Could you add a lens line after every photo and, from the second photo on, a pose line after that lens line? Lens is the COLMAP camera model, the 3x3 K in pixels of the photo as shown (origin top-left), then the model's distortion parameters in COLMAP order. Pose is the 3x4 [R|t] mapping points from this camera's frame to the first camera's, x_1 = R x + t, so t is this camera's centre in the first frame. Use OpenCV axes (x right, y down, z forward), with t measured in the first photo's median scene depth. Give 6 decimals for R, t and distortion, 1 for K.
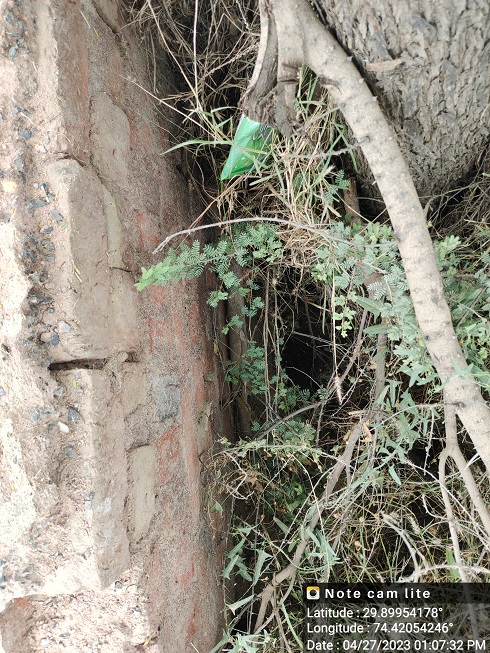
lens RADIAL K [[520.3, 0, 245.0], [0, 520.3, 326.5], [0, 0, 1]] dist [0.085873, -0.056630]
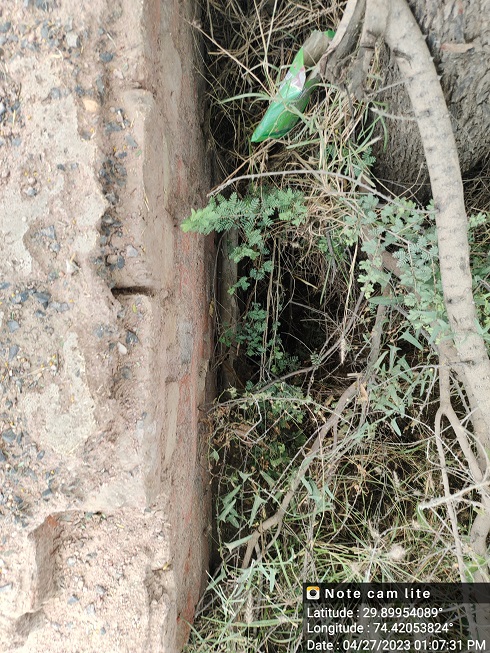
lens RADIAL K [[520.3, 0, 245.0], [0, 520.3, 326.5], [0, 0, 1]] dist [0.085873, -0.056630]
pose [[0.982680, 0.094641, 0.159318, -0.265036], [-0.095383, 0.995436, -0.002997, 0.124088], [-0.158875, -0.012251, 0.987223, -0.044079]]
